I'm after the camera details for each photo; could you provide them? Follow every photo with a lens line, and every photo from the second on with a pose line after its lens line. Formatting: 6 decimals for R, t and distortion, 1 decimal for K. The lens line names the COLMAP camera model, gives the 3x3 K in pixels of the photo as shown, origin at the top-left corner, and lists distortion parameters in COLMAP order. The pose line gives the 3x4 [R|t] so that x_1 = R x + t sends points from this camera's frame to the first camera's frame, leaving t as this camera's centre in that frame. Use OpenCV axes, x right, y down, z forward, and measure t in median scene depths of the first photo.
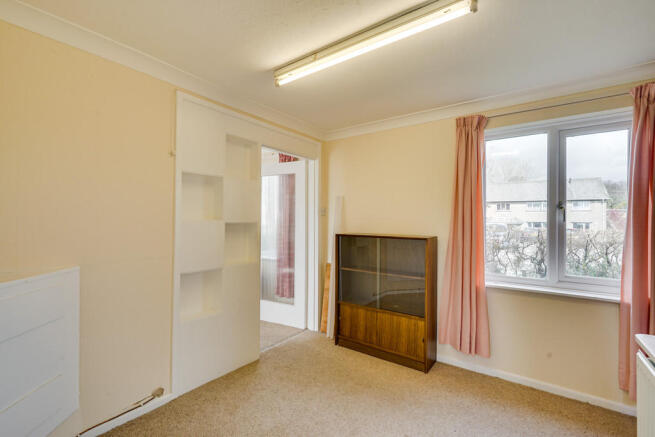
lens RADIAL K [[292.7, 0, 328.3], [0, 292.7, 219.6], [0, 0, 1]] dist [-0.005086, 0.001115]
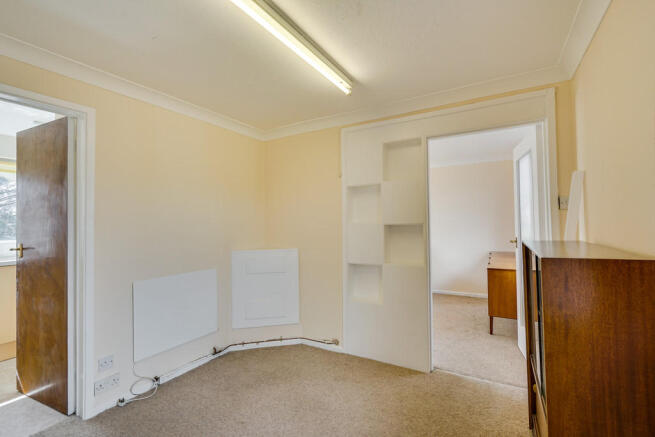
lens RADIAL K [[292.7, 0, 328.8], [0, 292.7, 220.9], [0, 0, 1]] dist [-0.005086, 0.001115]
pose [[0.102735, -0.023554, -0.994430, 0.721801], [0.023874, 0.999490, -0.021208, 0.015518], [0.994422, -0.021563, 0.103244, 0.679272]]
